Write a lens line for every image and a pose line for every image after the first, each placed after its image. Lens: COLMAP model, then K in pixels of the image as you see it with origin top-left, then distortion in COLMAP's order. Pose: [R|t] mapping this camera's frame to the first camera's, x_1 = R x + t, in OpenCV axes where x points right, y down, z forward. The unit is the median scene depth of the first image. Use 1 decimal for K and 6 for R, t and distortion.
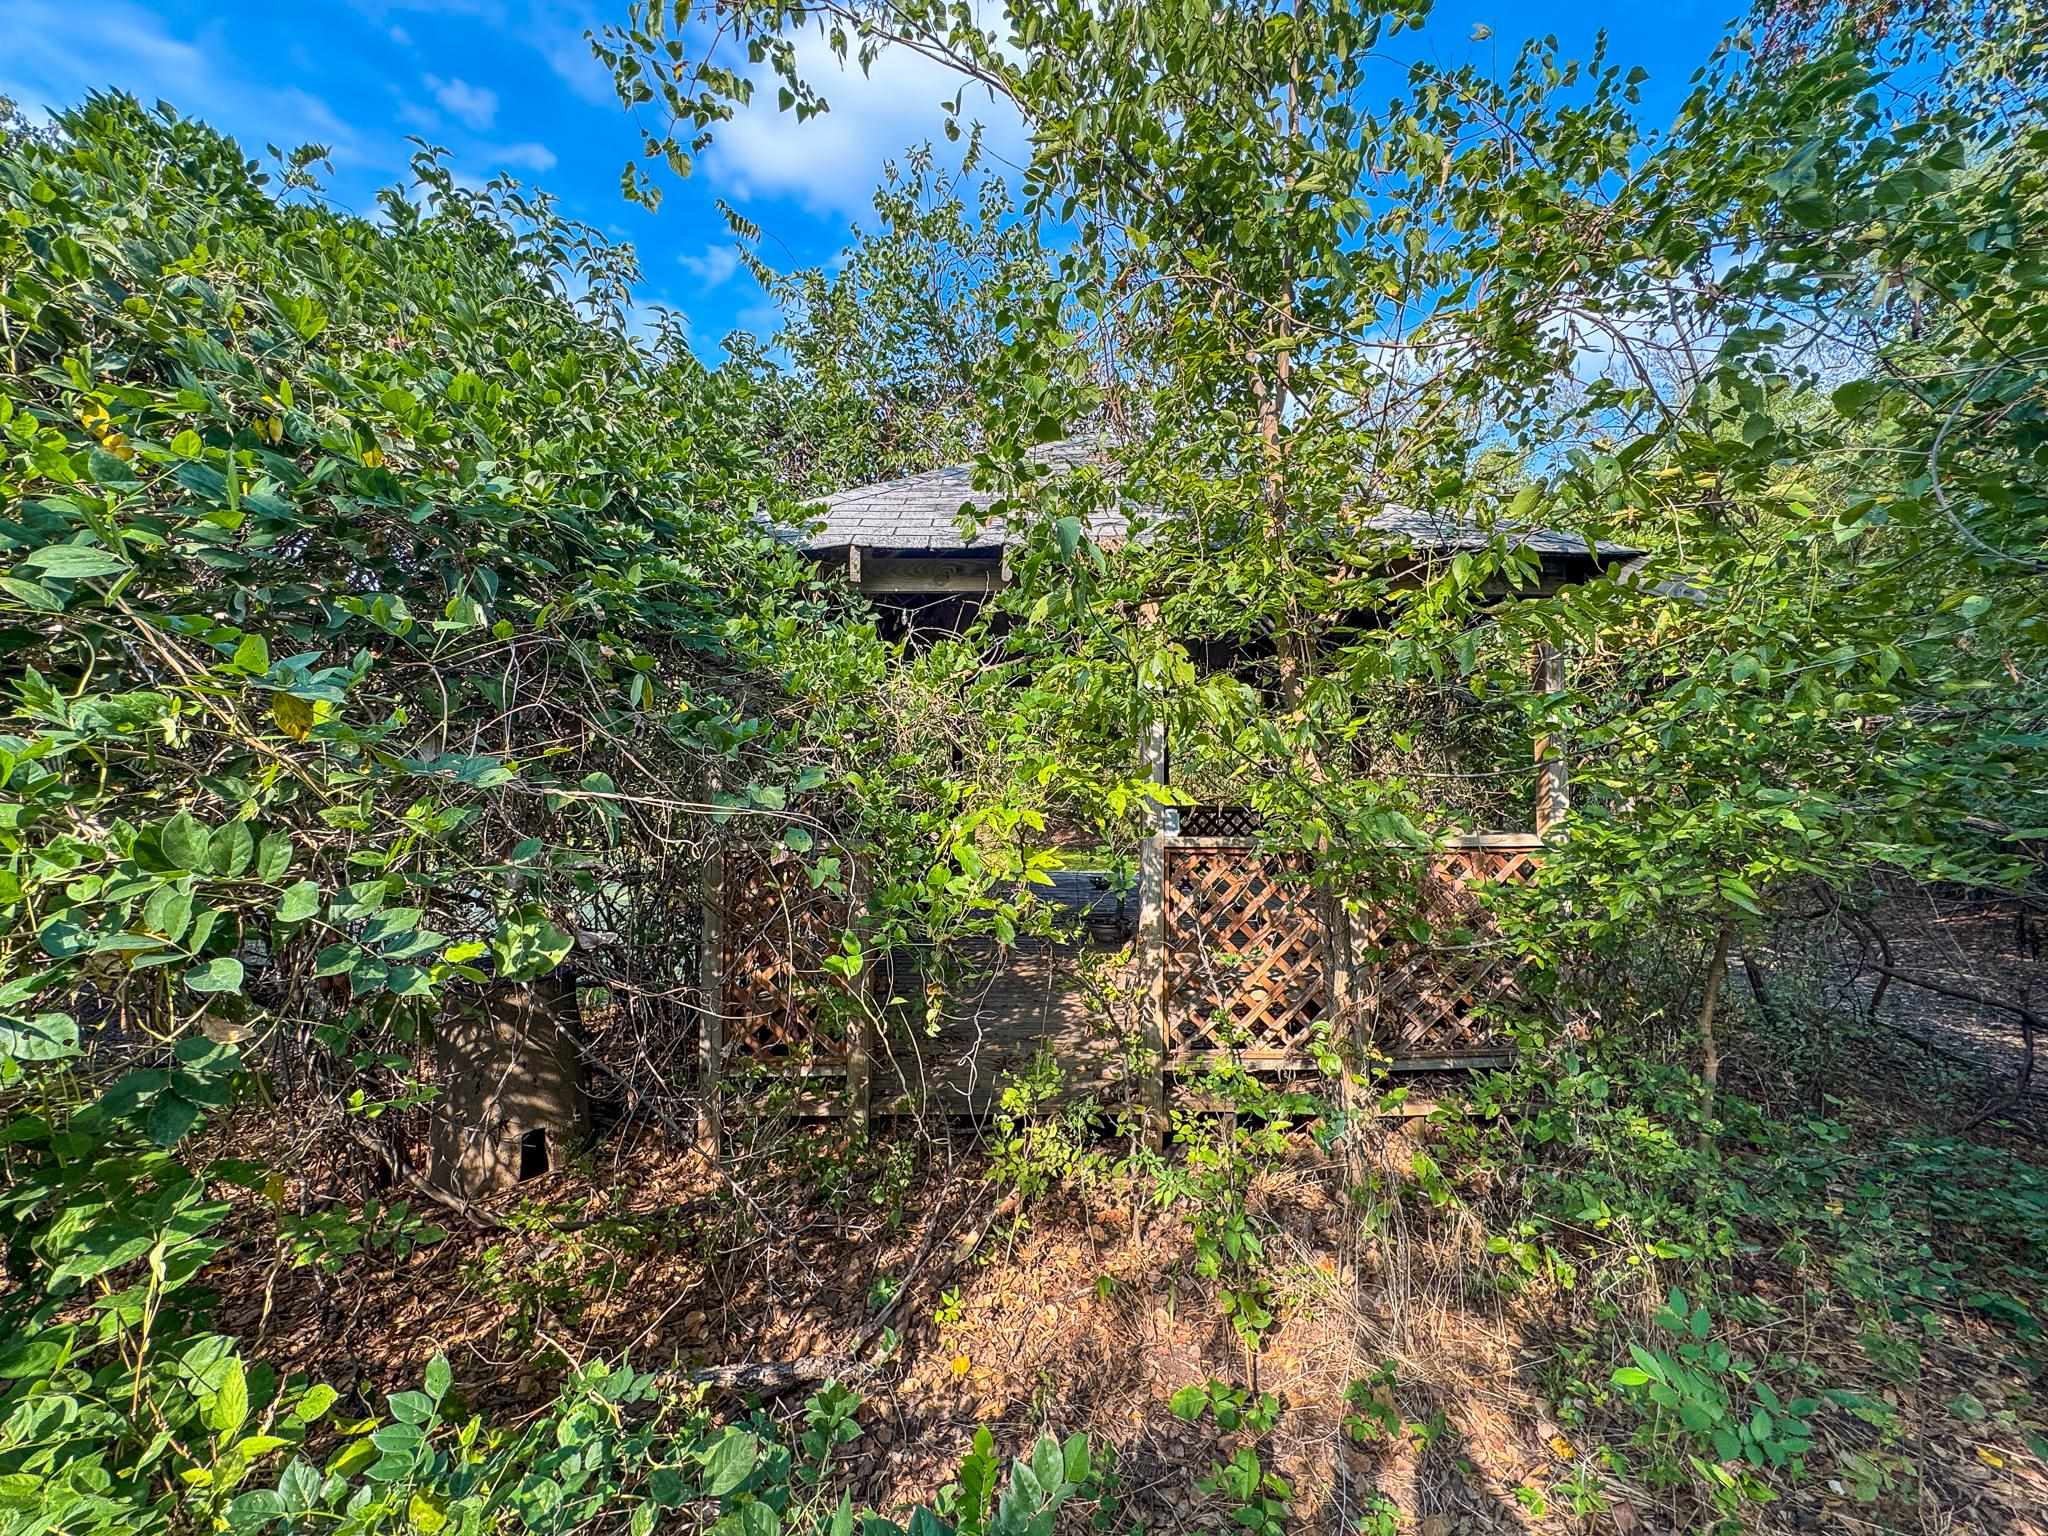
lens RADIAL K [[813.7, 0, 1021.5], [0, 813.7, 777.6], [0, 0, 1]] dist [0.001438, -0.000073]
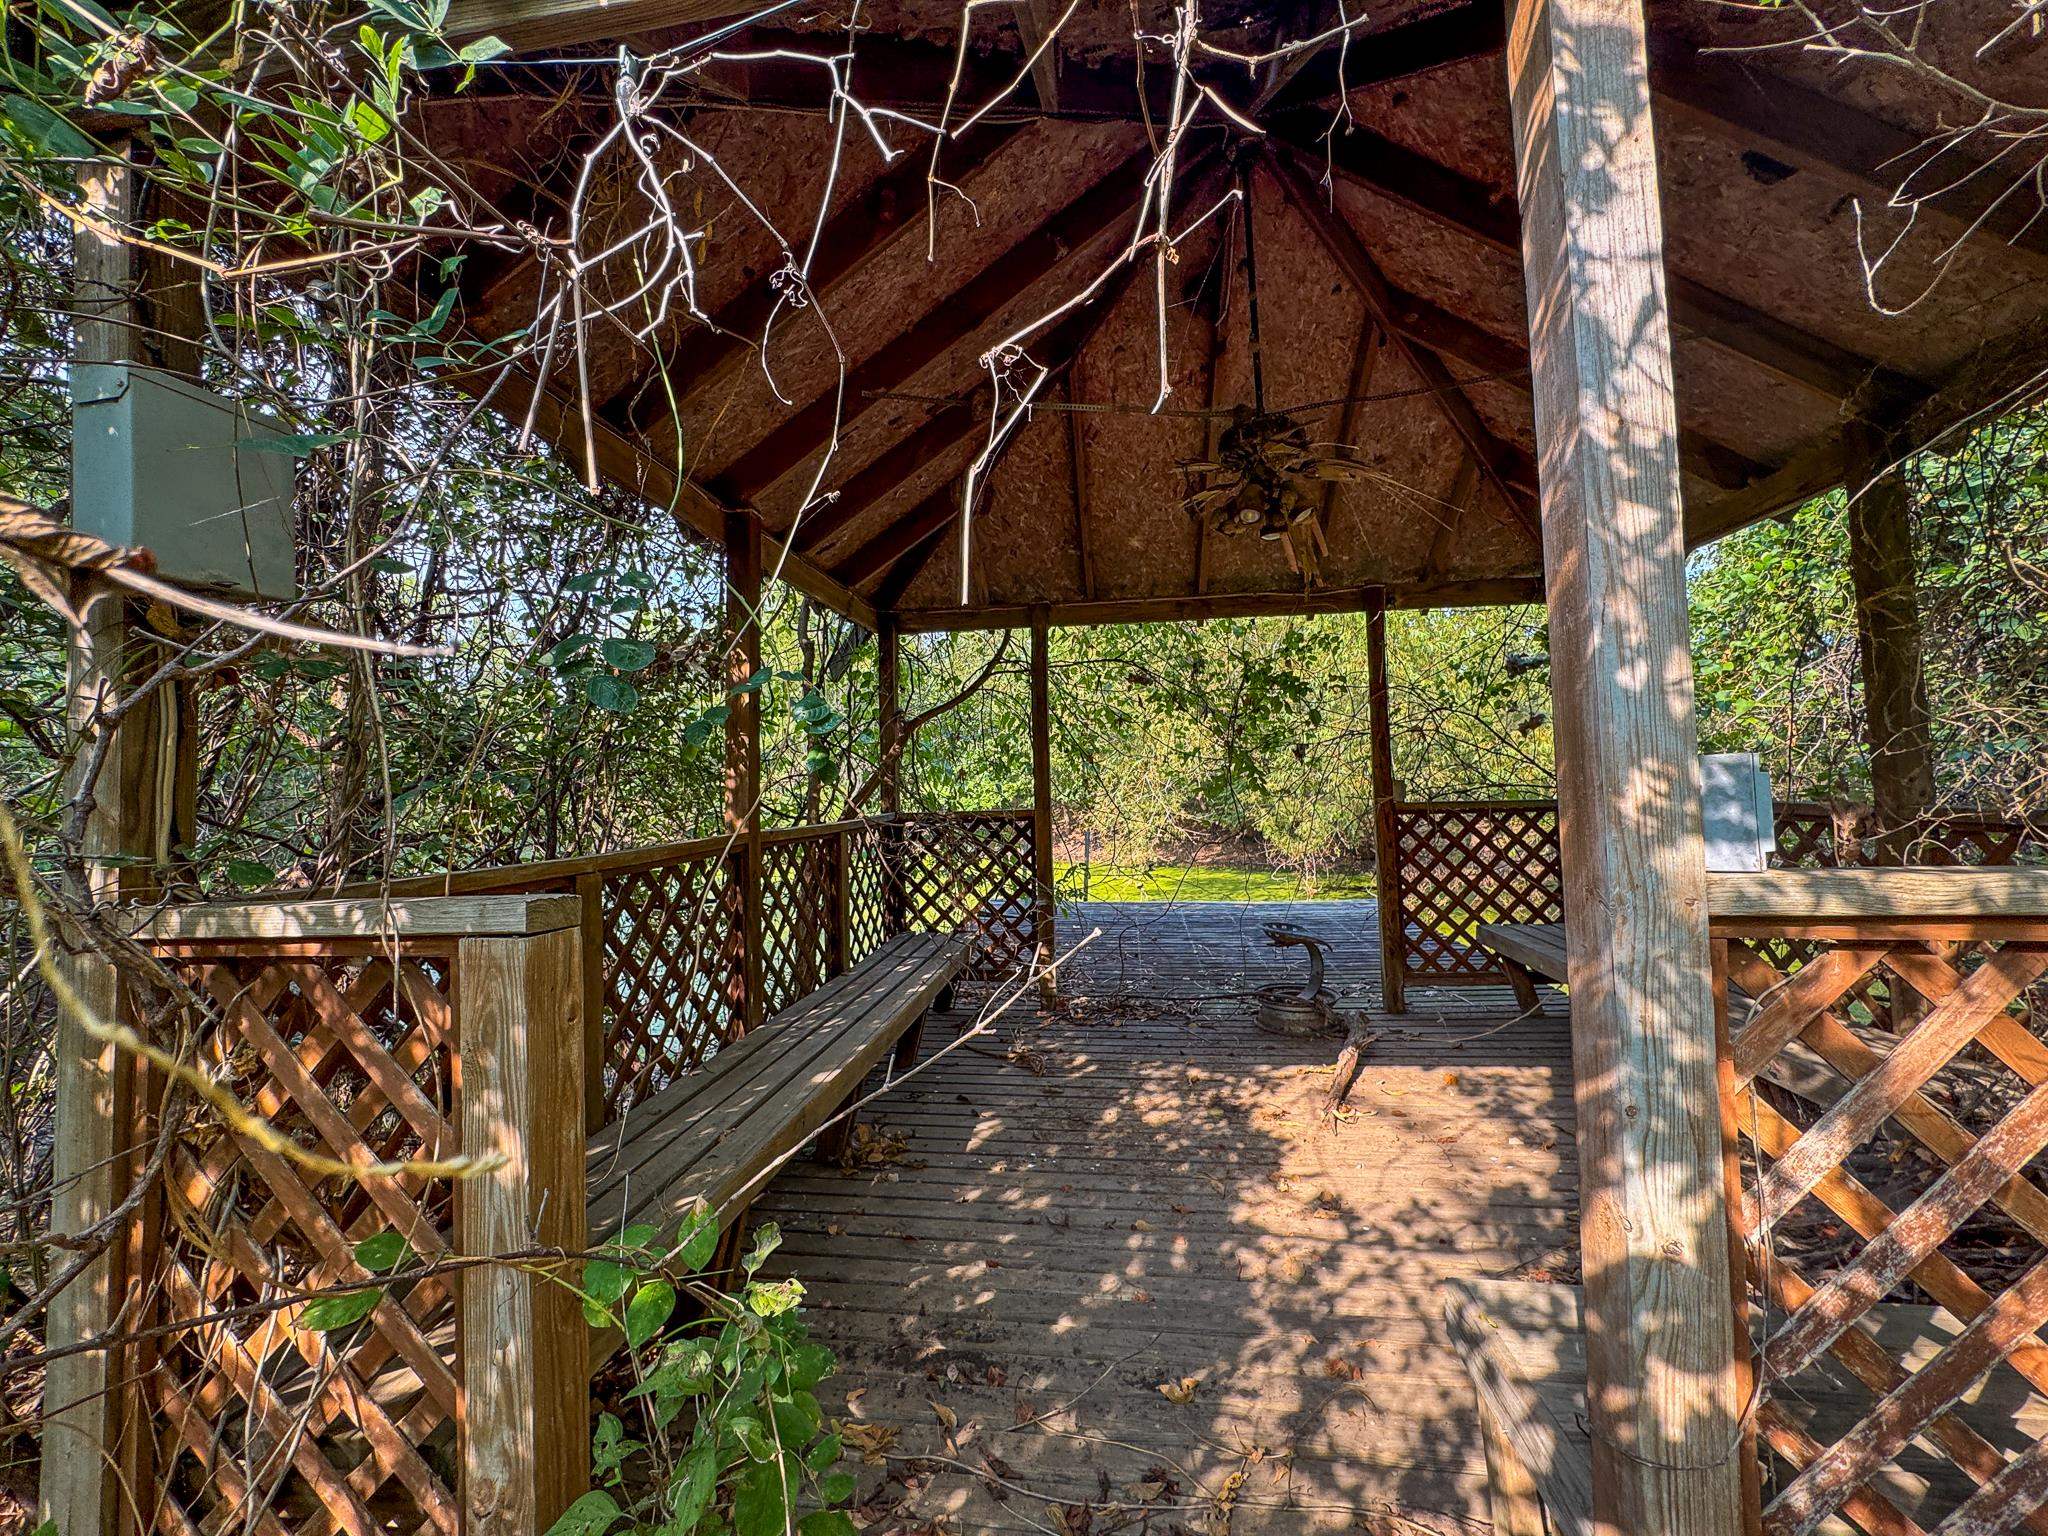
lens RADIAL K [[813.7, 0, 1021.5], [0, 813.7, 777.6], [0, 0, 1]] dist [0.001438, -0.000073]
pose [[0.984897, -0.034305, -0.169710, 0.024004], [0.031633, 0.999330, -0.018427, 0.044364], [0.170228, 0.012781, 0.985322, 0.734405]]
